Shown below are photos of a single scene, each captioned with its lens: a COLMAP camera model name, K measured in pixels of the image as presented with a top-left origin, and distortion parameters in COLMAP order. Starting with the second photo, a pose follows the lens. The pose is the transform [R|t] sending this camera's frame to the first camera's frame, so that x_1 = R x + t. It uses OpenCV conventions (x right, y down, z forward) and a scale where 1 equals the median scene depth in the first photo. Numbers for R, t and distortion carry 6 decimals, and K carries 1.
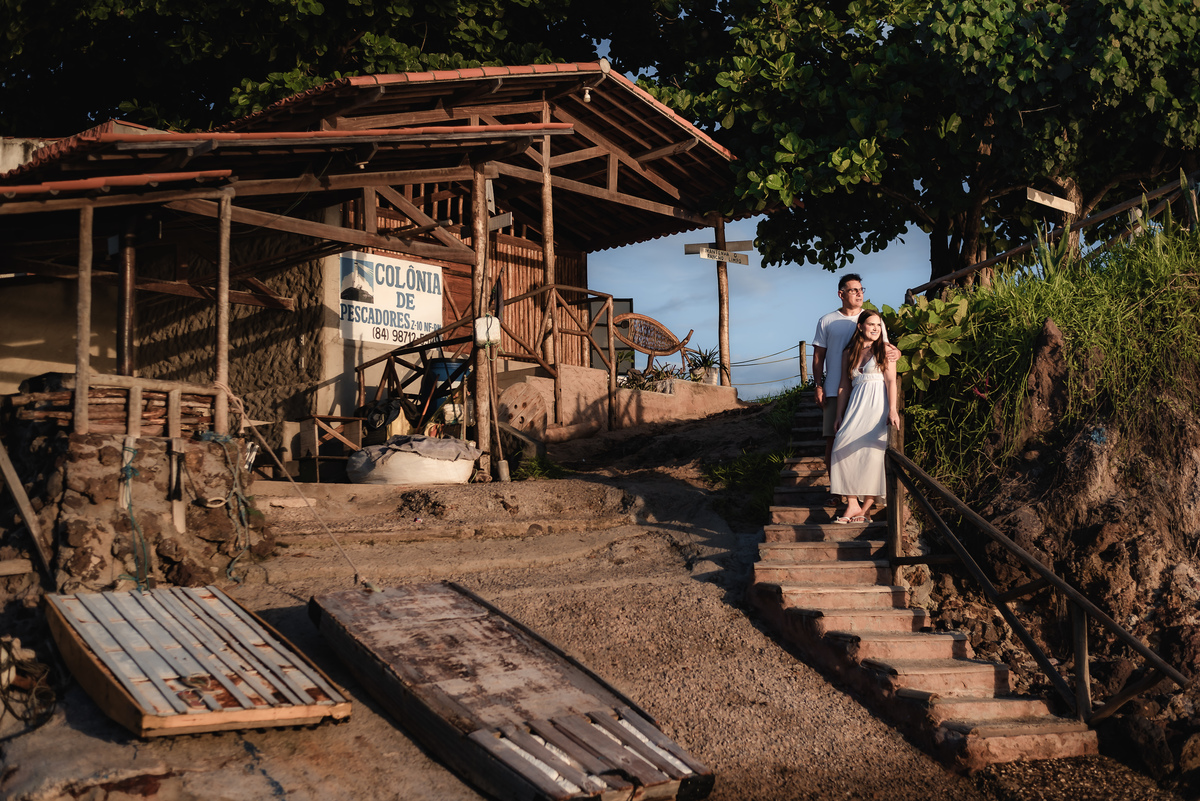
lens RADIAL K [[1724.7, 0, 600.0], [0, 1724.7, 400.5], [0, 0, 1]] dist [-0.004468, 0.010234]
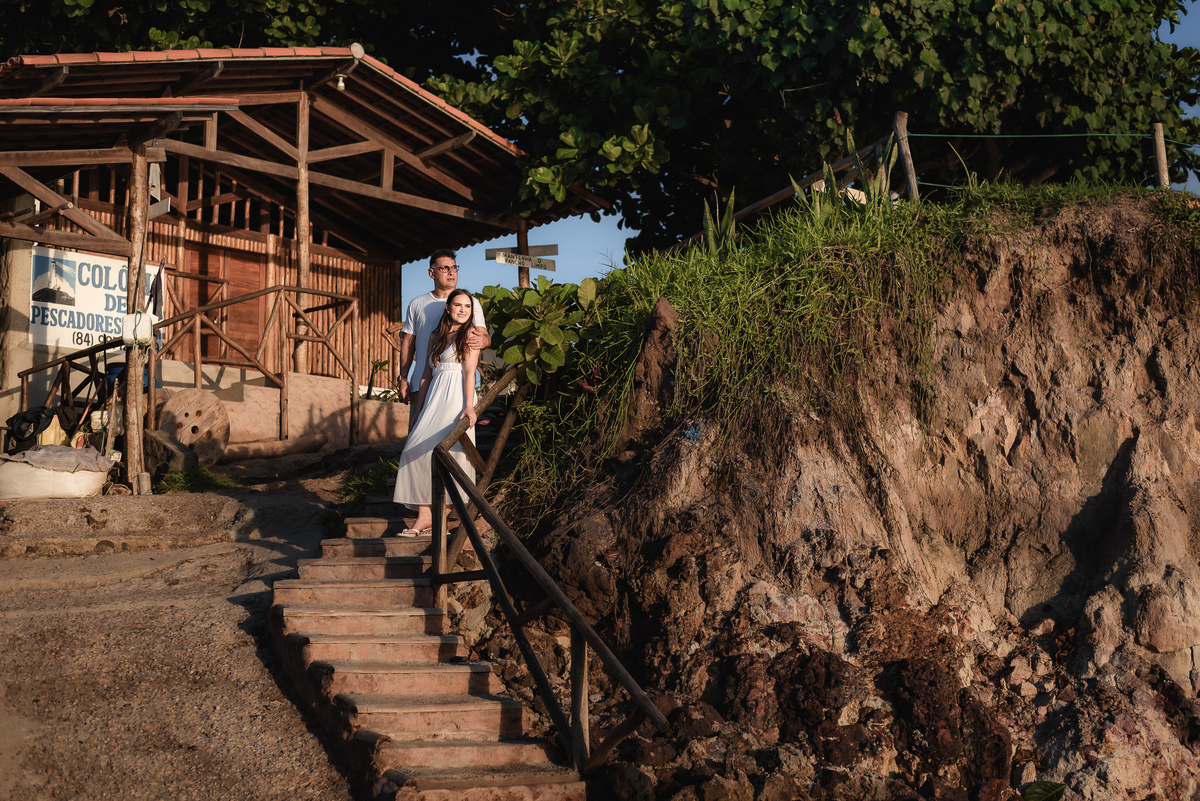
lens RADIAL K [[1724.7, 0, 600.0], [0, 1724.7, 400.5], [0, 0, 1]] dist [-0.004468, 0.010234]
pose [[0.999543, -0.004152, -0.029927, 0.201929], [0.003463, 0.999729, -0.023039, 0.018339], [0.030014, 0.022924, 0.999287, 0.111297]]
